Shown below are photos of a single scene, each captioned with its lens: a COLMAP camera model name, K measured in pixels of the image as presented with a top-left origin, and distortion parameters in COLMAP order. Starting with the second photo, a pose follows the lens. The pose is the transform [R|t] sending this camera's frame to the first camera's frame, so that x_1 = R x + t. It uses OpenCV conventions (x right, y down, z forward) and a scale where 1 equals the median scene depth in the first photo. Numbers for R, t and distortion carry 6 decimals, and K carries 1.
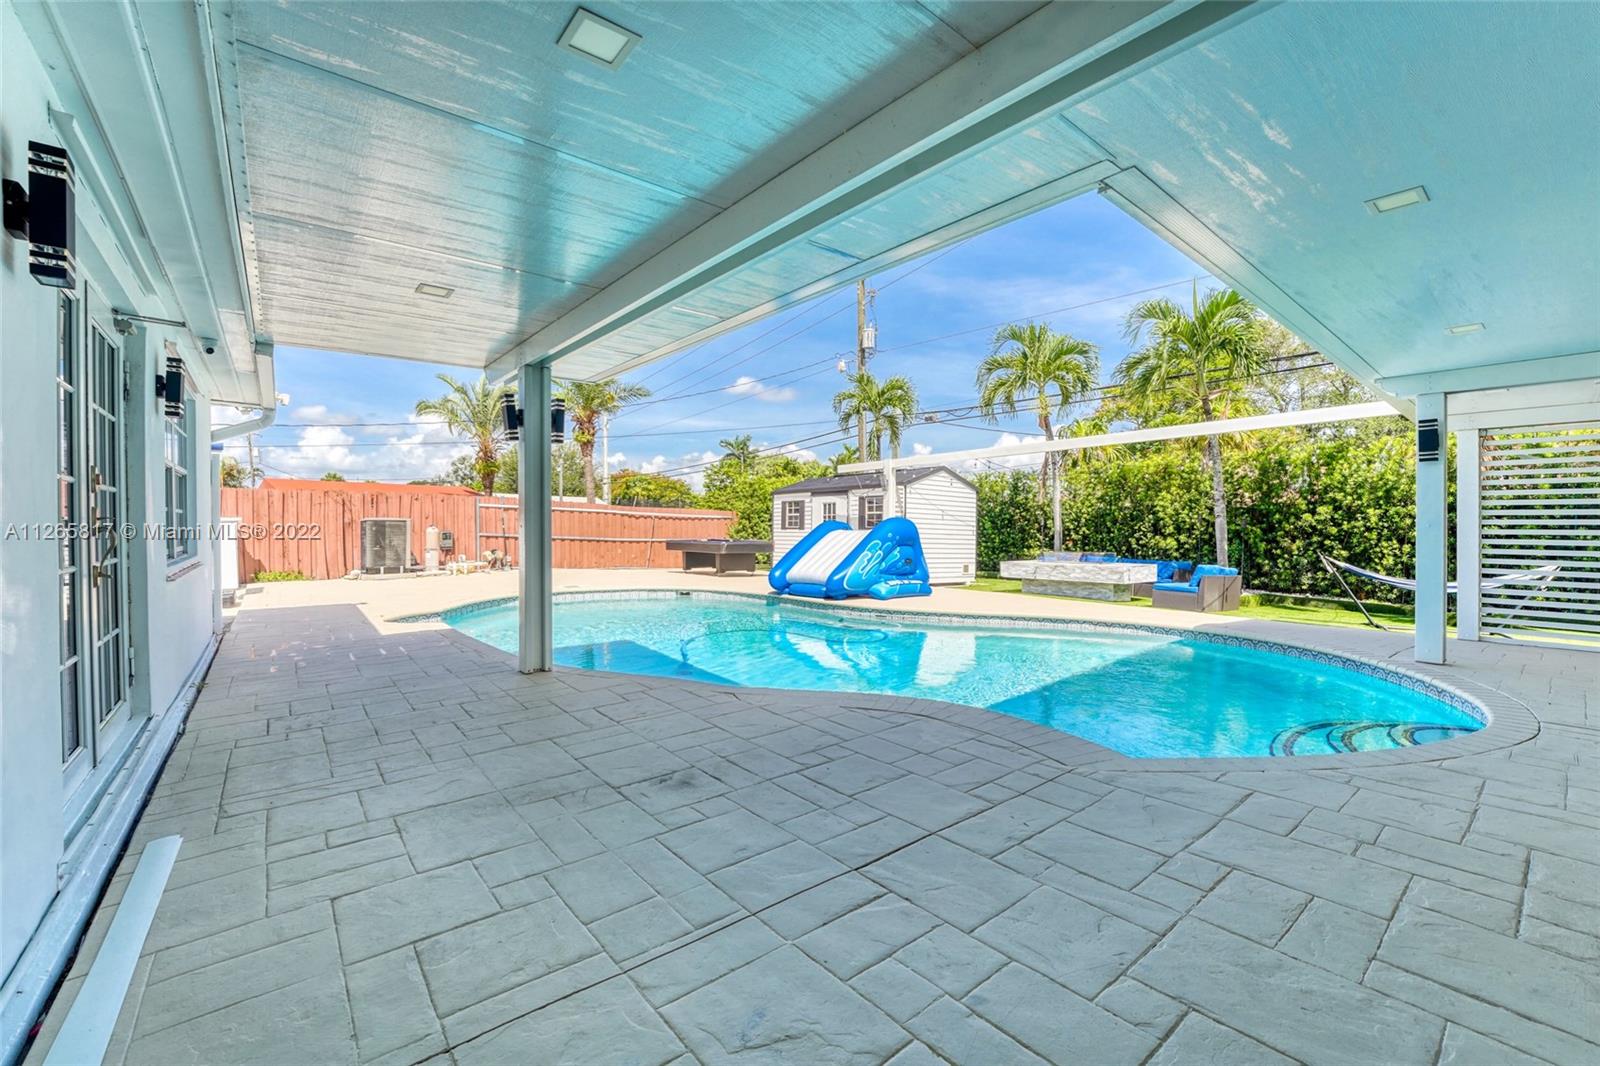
lens RADIAL K [[654.1, 0, 796.7], [0, 654.1, 543.6], [0, 0, 1]] dist [-0.023095, 0.000882]
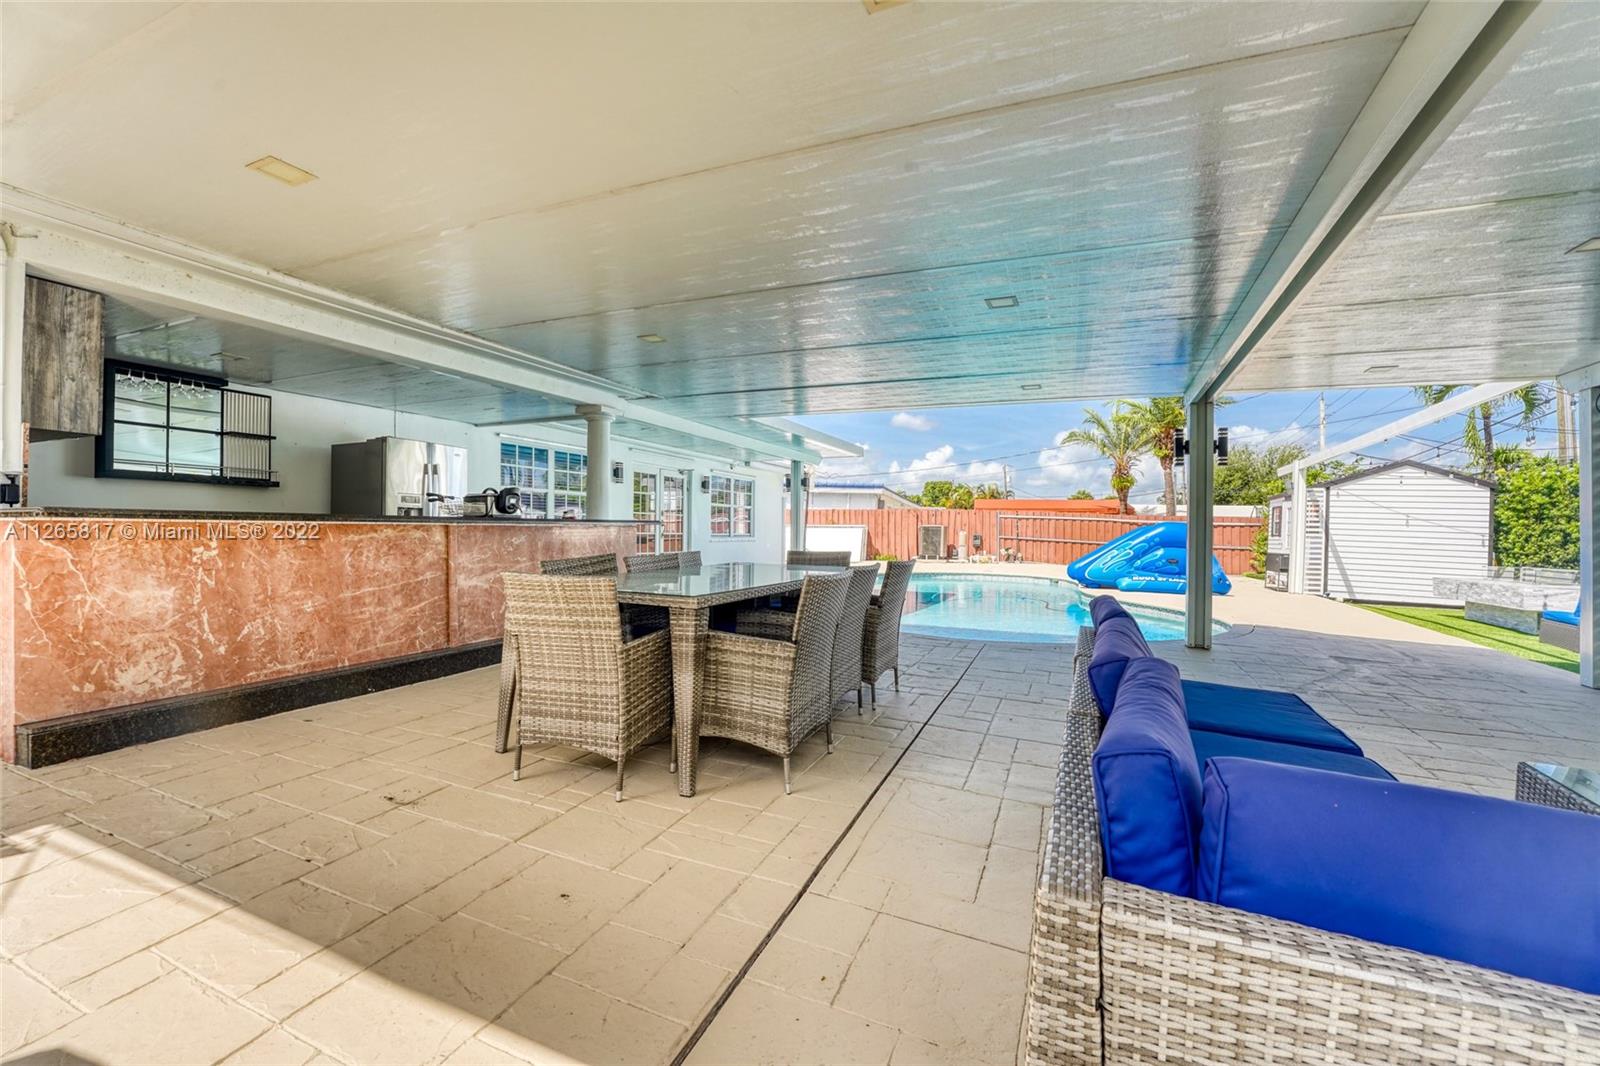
lens RADIAL K [[654.1, 0, 798.2], [0, 654.1, 532.6], [0, 0, 1]] dist [-0.023095, 0.000882]
pose [[0.459577, 0.005709, -0.888119, 0.620883], [-0.036446, 0.999258, -0.012437, 0.010850], [0.887390, 0.038084, 0.459445, -0.049272]]
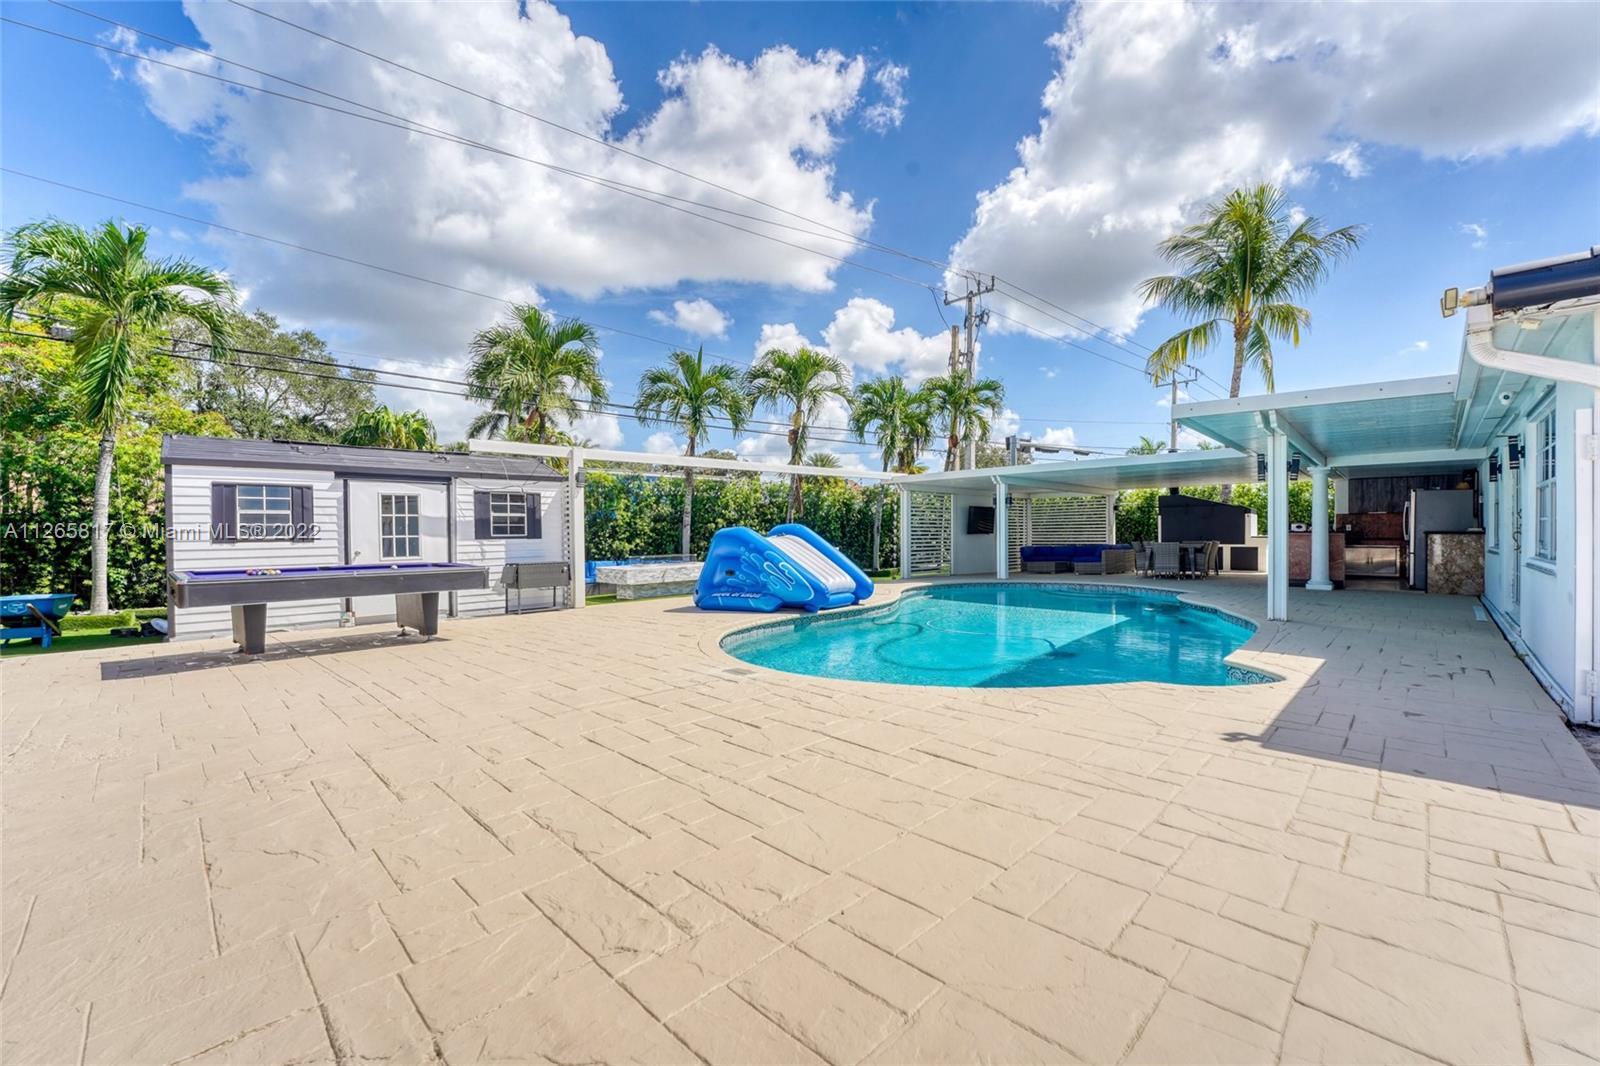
lens RADIAL K [[654.1, 0, 800.3], [0, 654.1, 533.6], [0, 0, 1]] dist [-0.023095, 0.000882]
pose [[-0.116484, -0.006022, 0.993174, -0.645458], [0.032200, 0.999433, 0.009837, -0.026052], [-0.992670, 0.033126, -0.116224, 0.818429]]
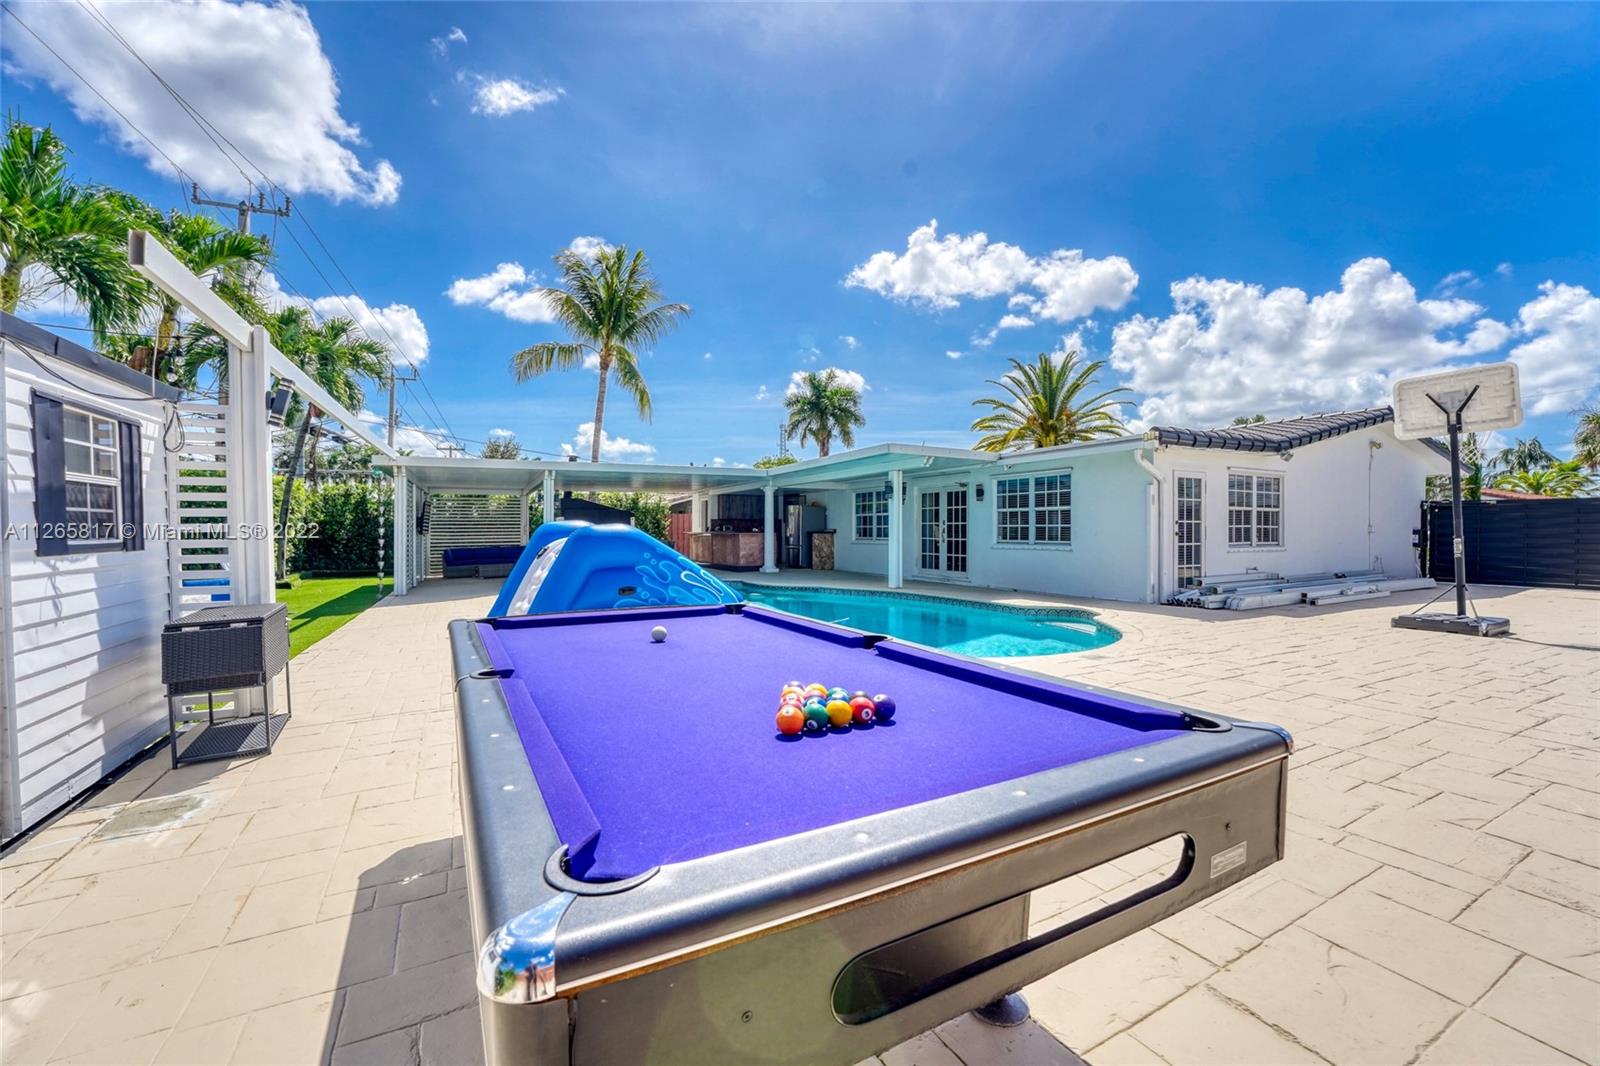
lens RADIAL K [[654.1, 0, 793.4], [0, 654.1, 535.5], [0, 0, 1]] dist [-0.023095, 0.000882]
pose [[-0.979206, -0.004398, 0.202819, -0.180833], [0.003365, 0.999275, 0.037916, -0.037809], [-0.202839, 0.037810, -0.978482, 1.240399]]
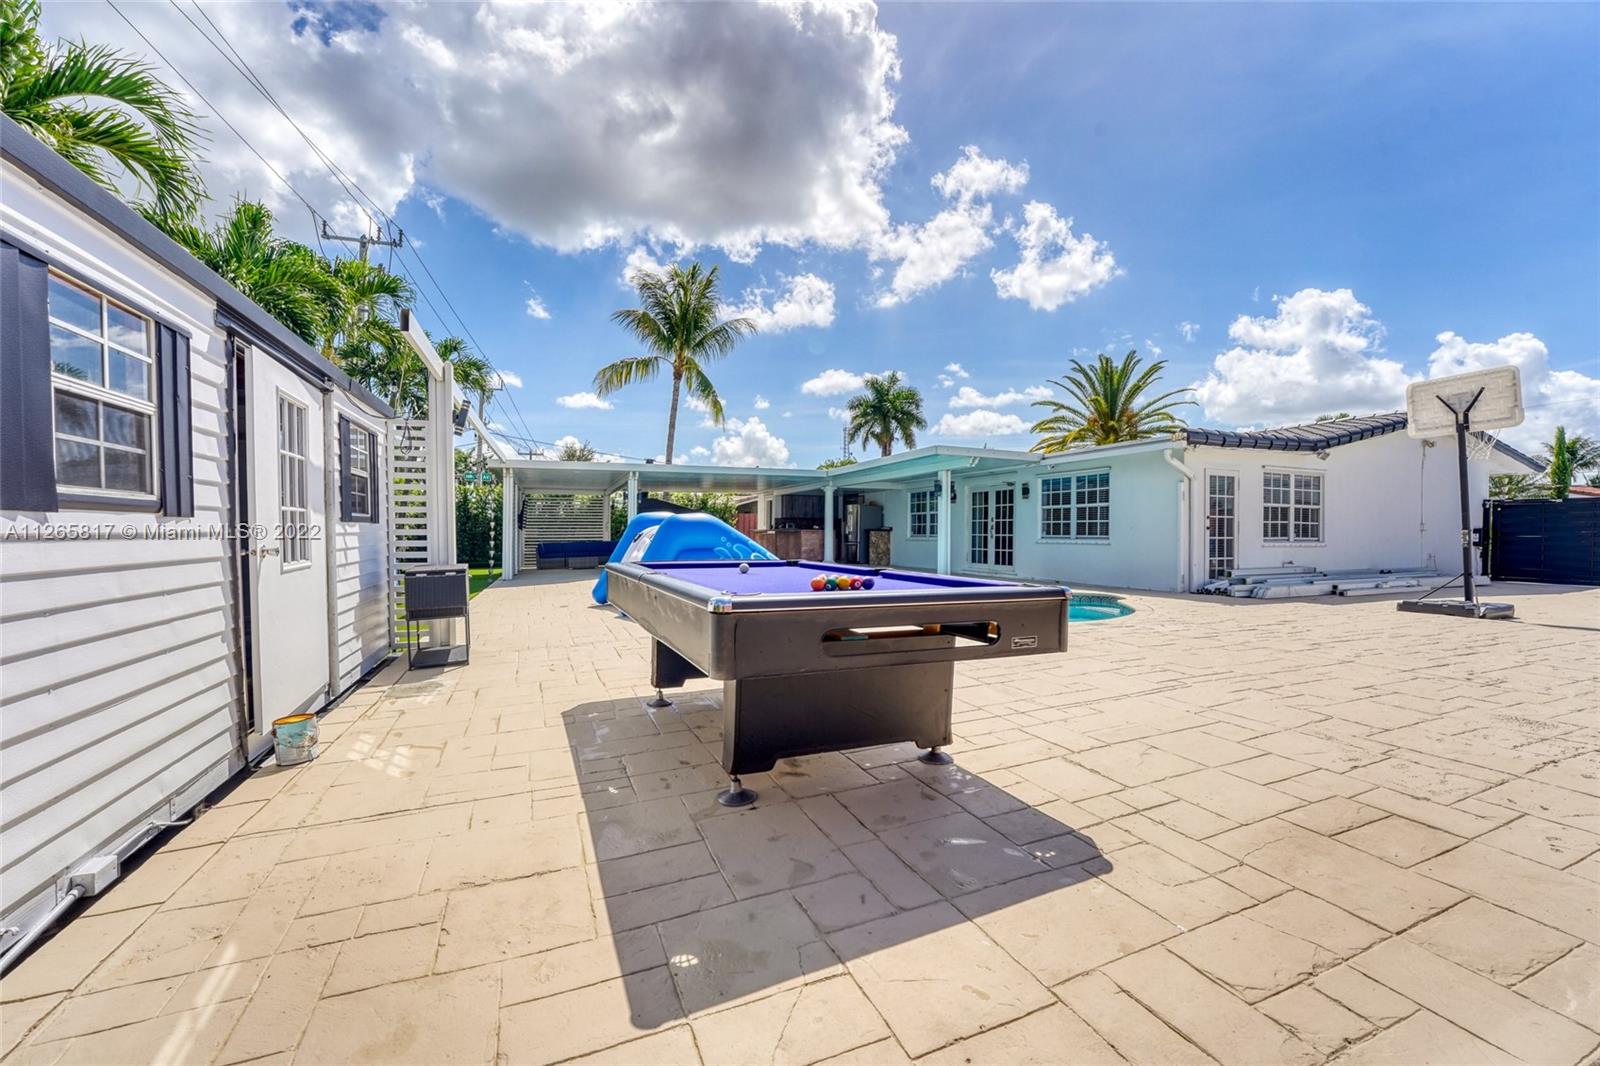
lens RADIAL K [[654.1, 0, 793.3], [0, 654.1, 535.8], [0, 0, 1]] dist [-0.023095, 0.000882]
pose [[-0.955056, -0.008907, 0.296290, -0.209747], [0.000893, 0.999457, 0.032925, -0.027651], [-0.296423, 0.031710, -0.954530, 1.329088]]
